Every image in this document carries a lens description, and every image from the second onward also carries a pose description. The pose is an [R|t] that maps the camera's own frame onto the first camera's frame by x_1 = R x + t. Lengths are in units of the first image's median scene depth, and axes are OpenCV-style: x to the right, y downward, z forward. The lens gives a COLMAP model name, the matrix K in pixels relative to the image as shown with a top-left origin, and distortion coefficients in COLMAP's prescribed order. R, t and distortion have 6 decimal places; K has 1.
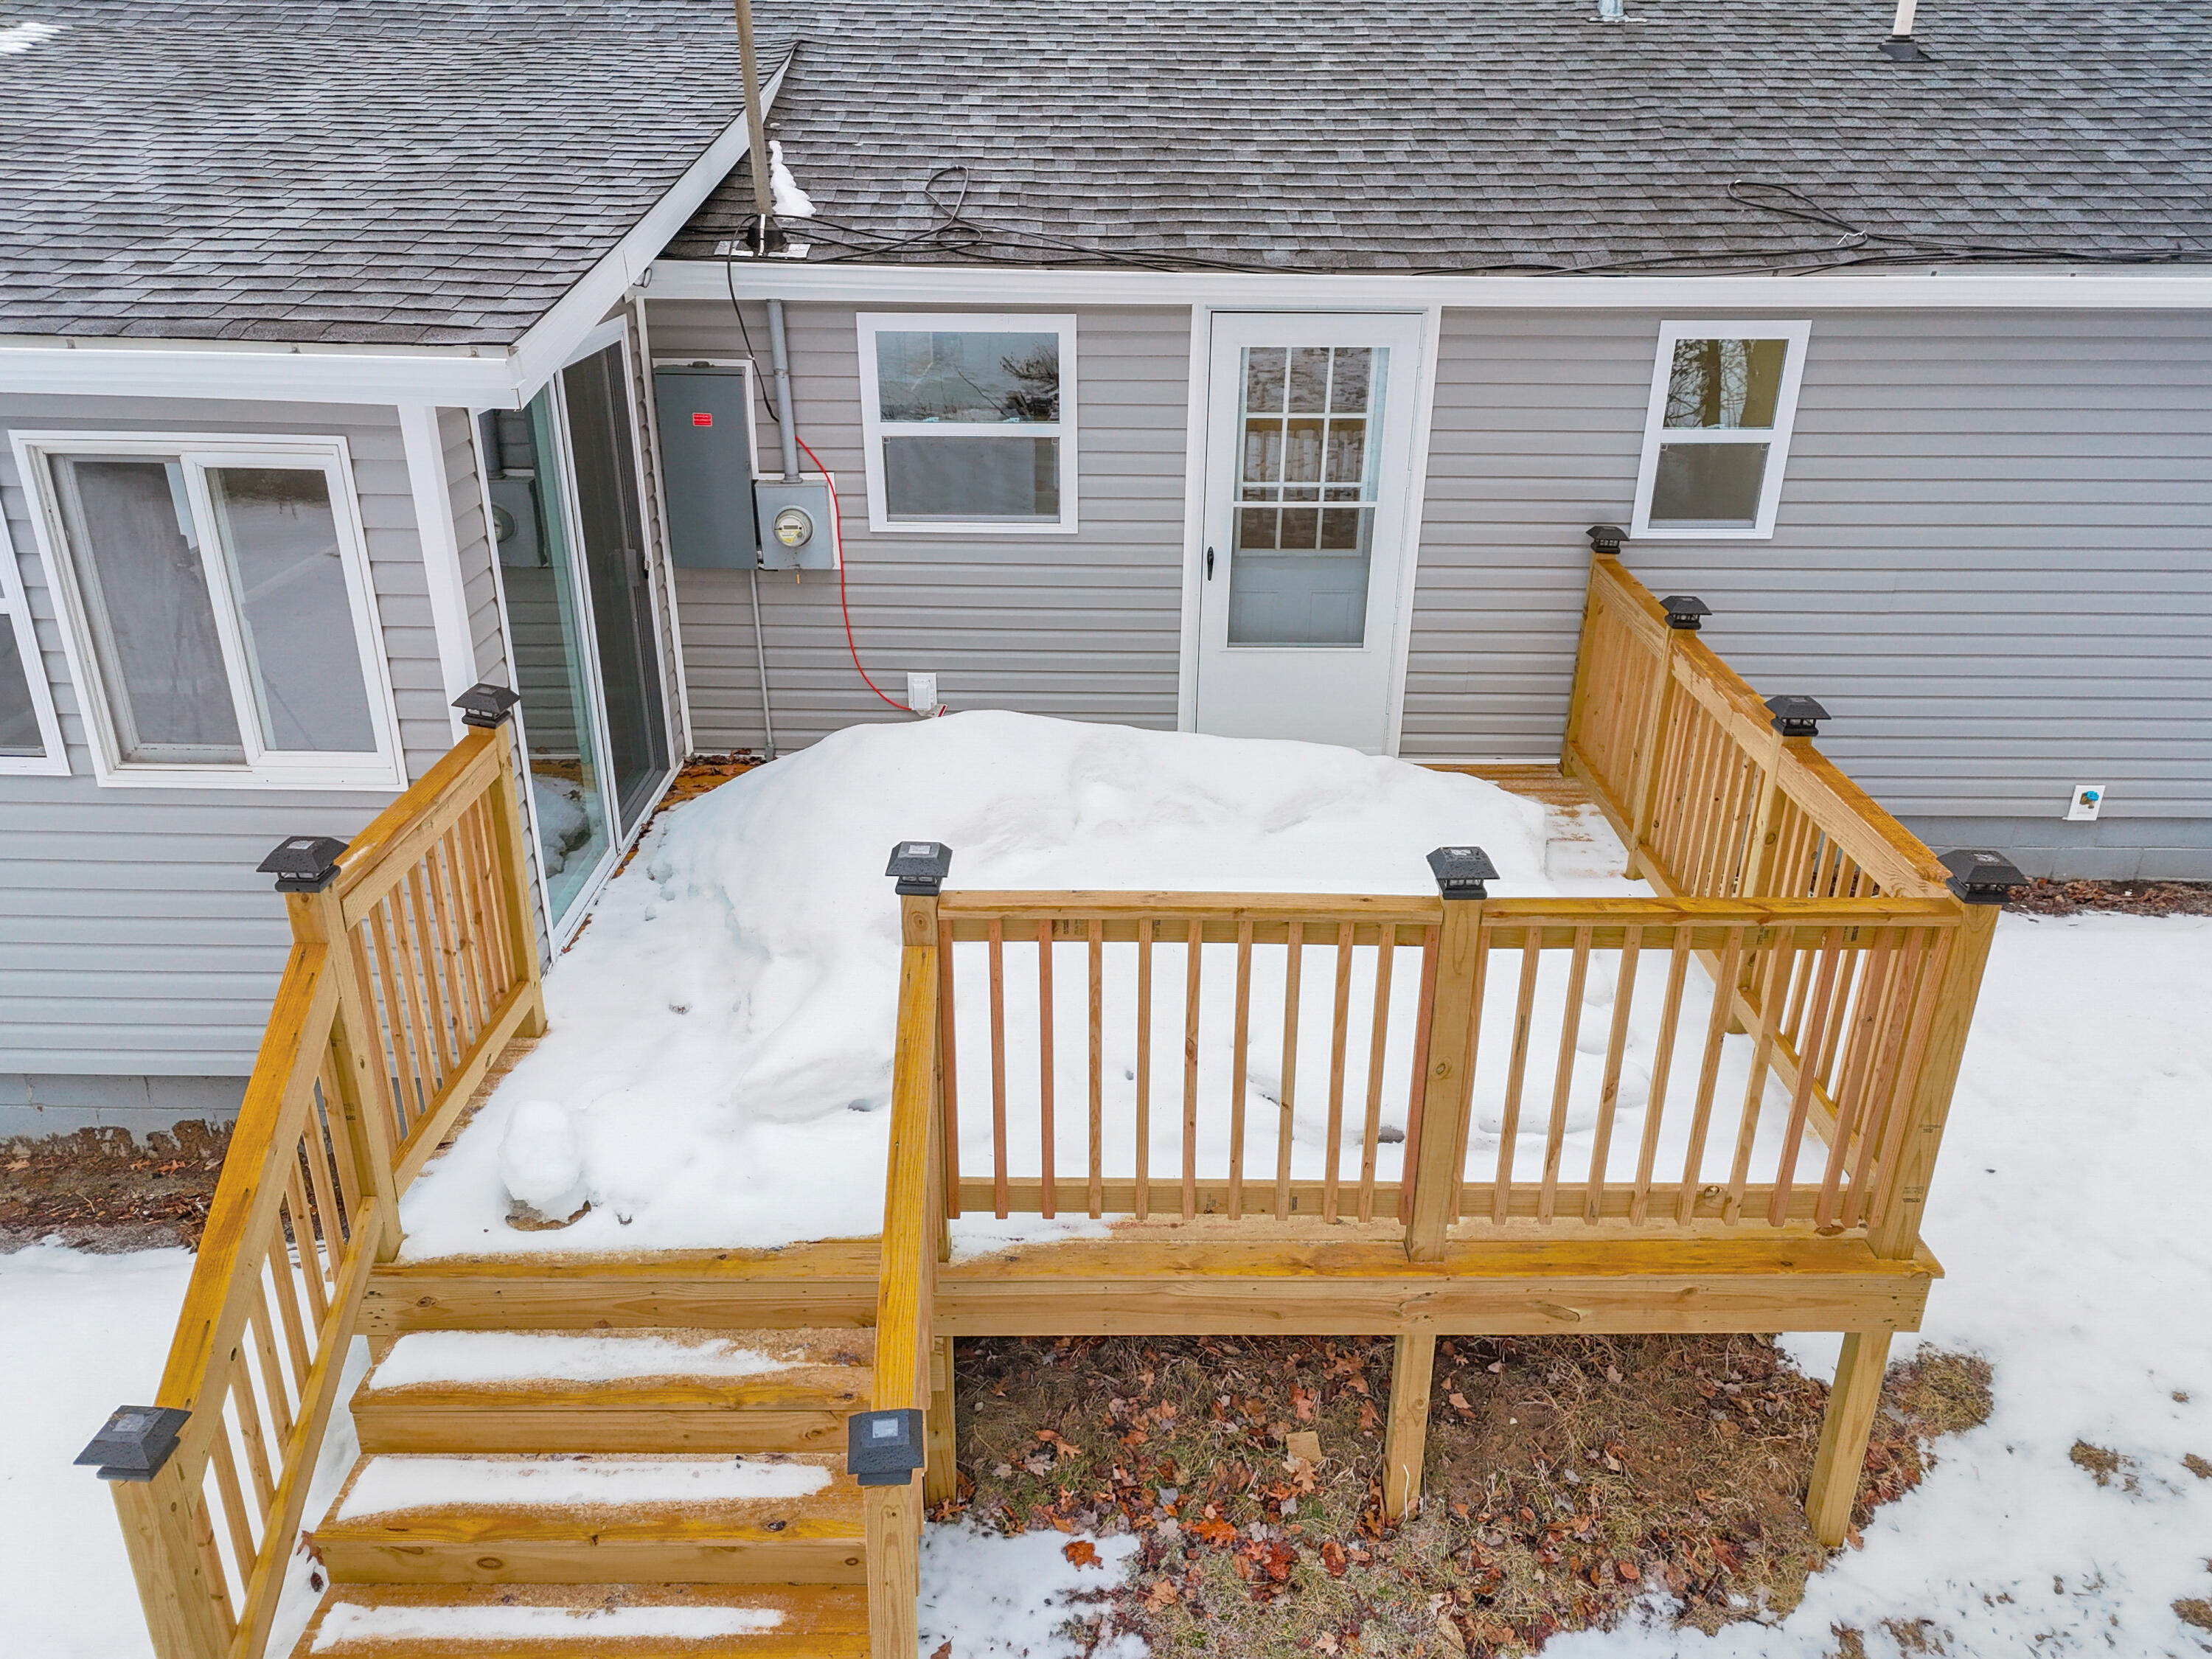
lens RADIAL K [[1580.2, 0, 1148.6], [0, 1580.2, 801.9], [0, 0, 1]] dist [0.061229, -0.062712]
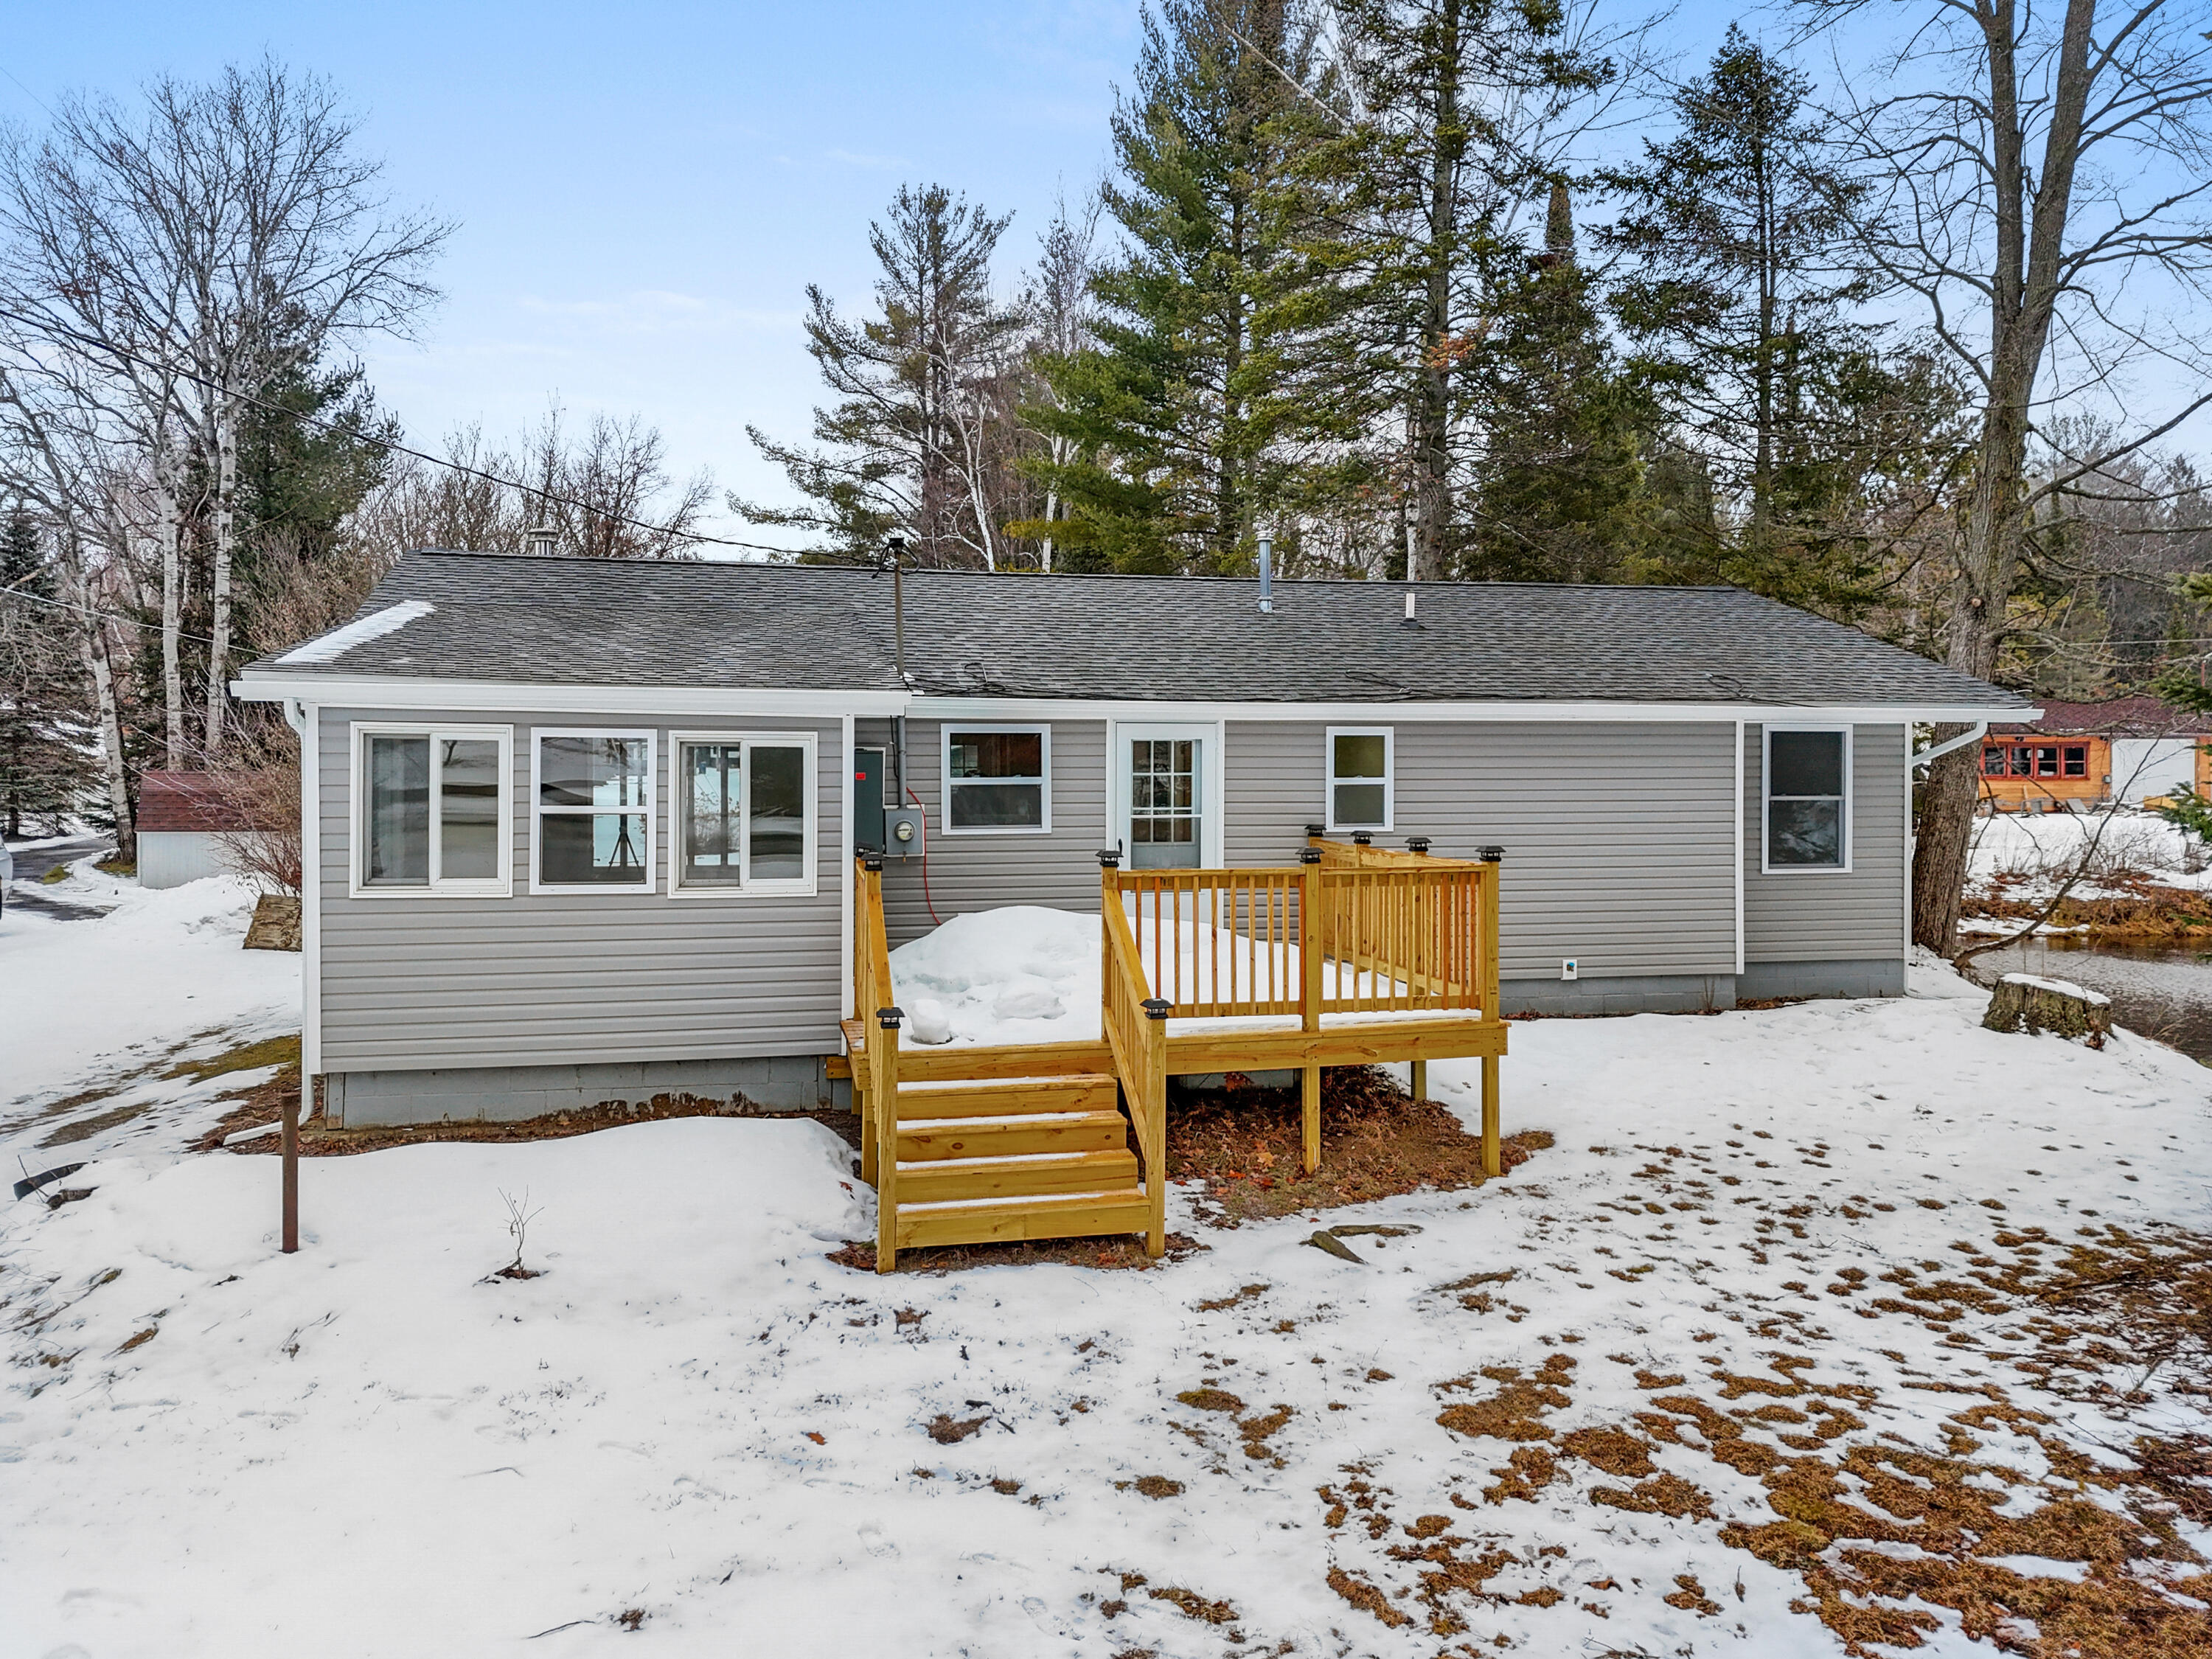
lens RADIAL K [[1616.8, 0, 1146.9], [0, 1616.8, 726.7], [0, 0, 1]] dist [0.043099, 0.002366]
pose [[0.971679, -0.007848, 0.236174, -0.403211], [0.104950, 0.909801, -0.401557, 0.520124], [-0.211720, 0.414971, 0.884858, -0.815156]]
